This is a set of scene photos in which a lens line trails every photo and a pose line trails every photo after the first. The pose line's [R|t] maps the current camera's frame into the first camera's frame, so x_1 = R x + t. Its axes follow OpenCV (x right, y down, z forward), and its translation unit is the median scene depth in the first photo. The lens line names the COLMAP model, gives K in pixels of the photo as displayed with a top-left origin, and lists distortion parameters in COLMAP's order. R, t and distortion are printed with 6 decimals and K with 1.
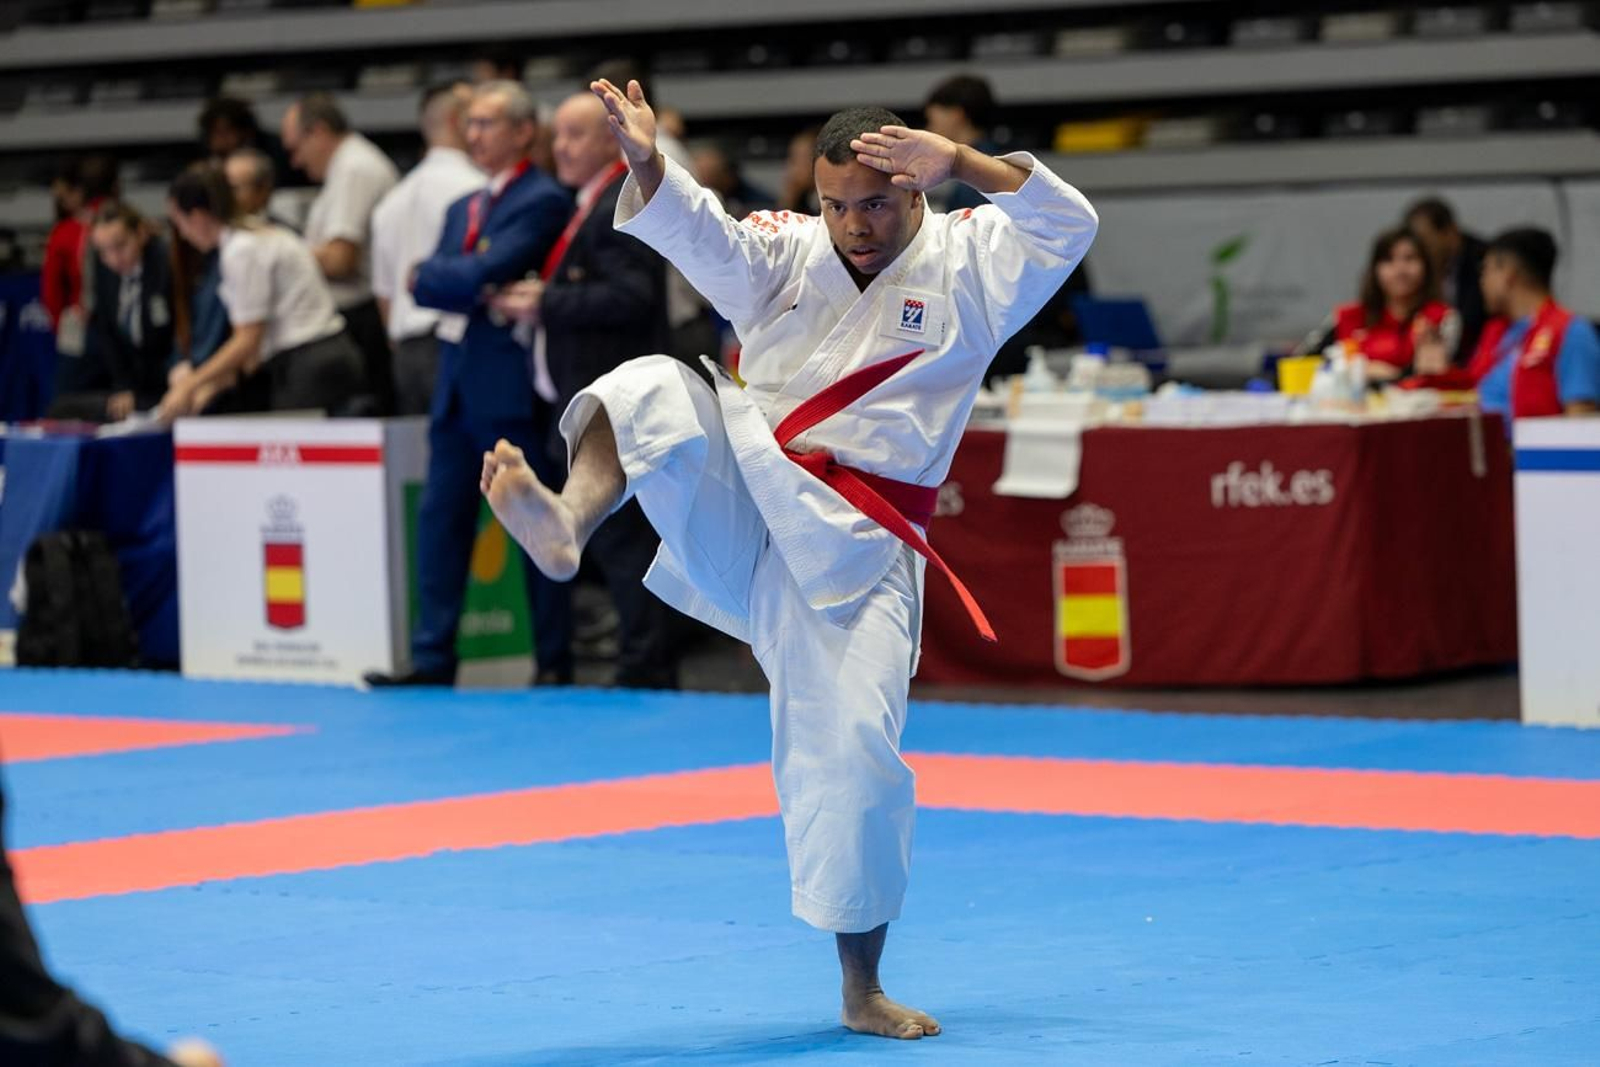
lens RADIAL K [[6023.4, 0, 796.0], [0, 6023.4, 544.6], [0, 0, 1]] dist [-0.284773, 0.000000]
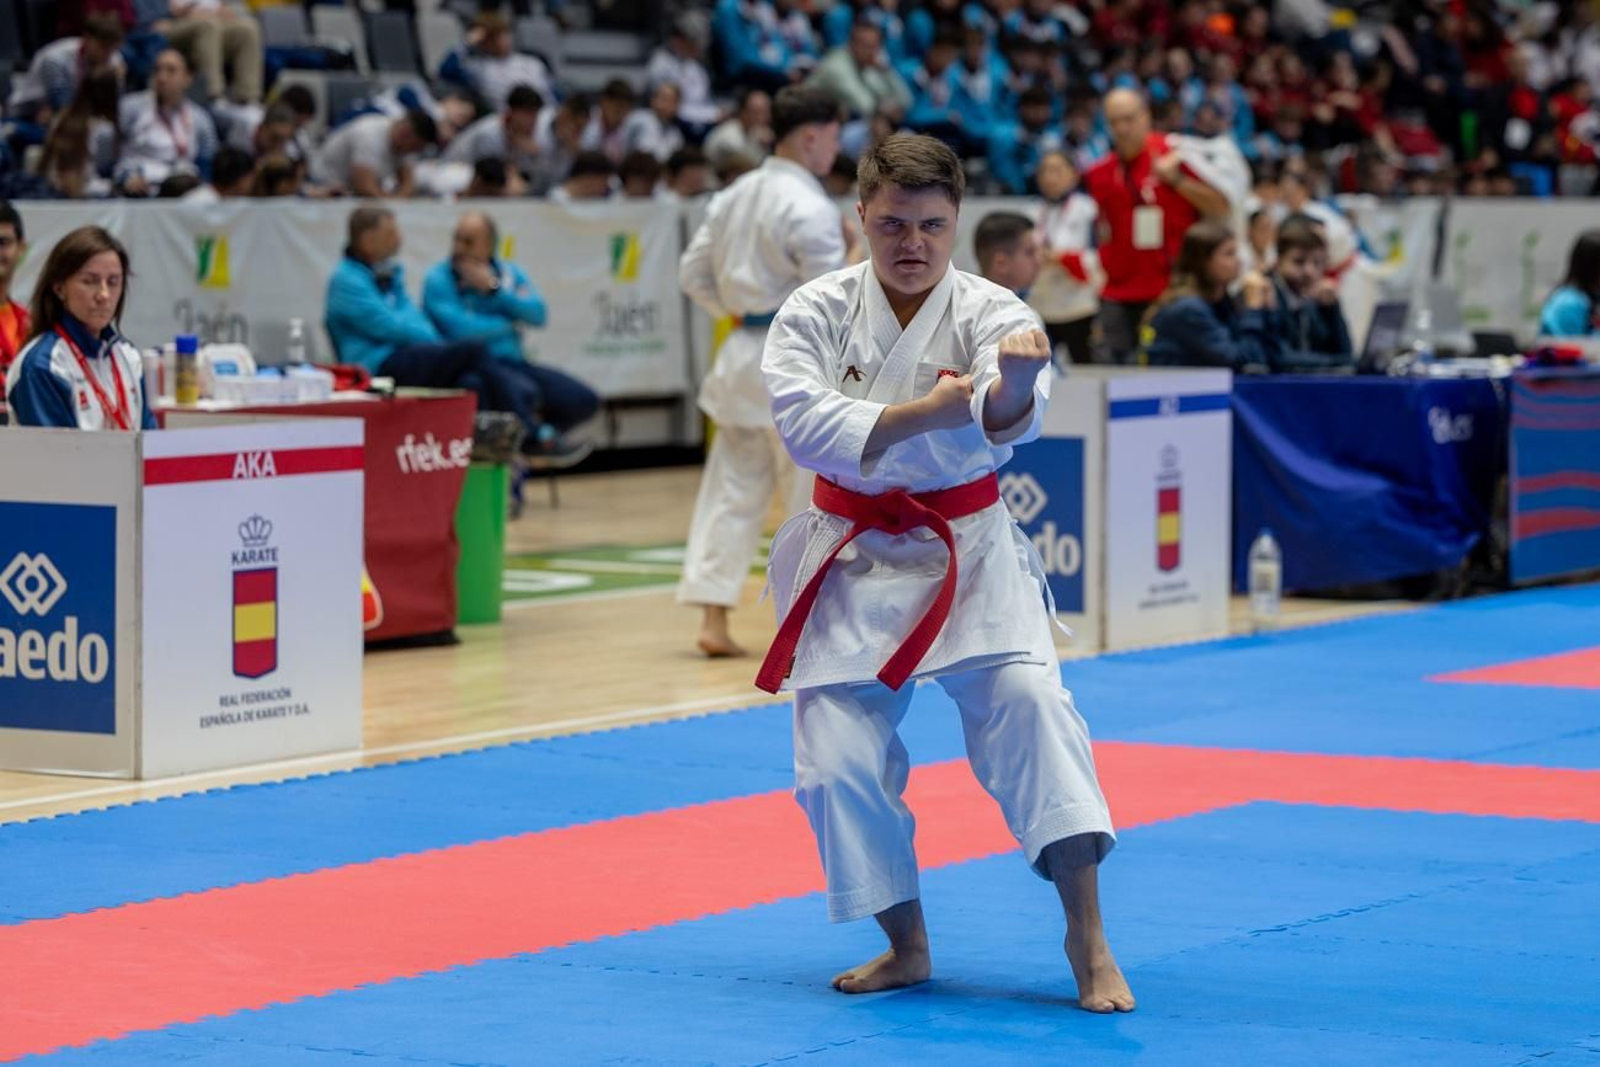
lens RADIAL K [[4996.5, 0, 800.3], [0, 4996.5, 530.1], [0, 0, 1]] dist [-0.445078, 0.000000]
pose [[-0.367182, -0.026650, 0.929767, -0.805984], [0.063014, 0.996580, 0.053450, -0.040605], [-0.928012, 0.078214, -0.364247, 1.268432]]
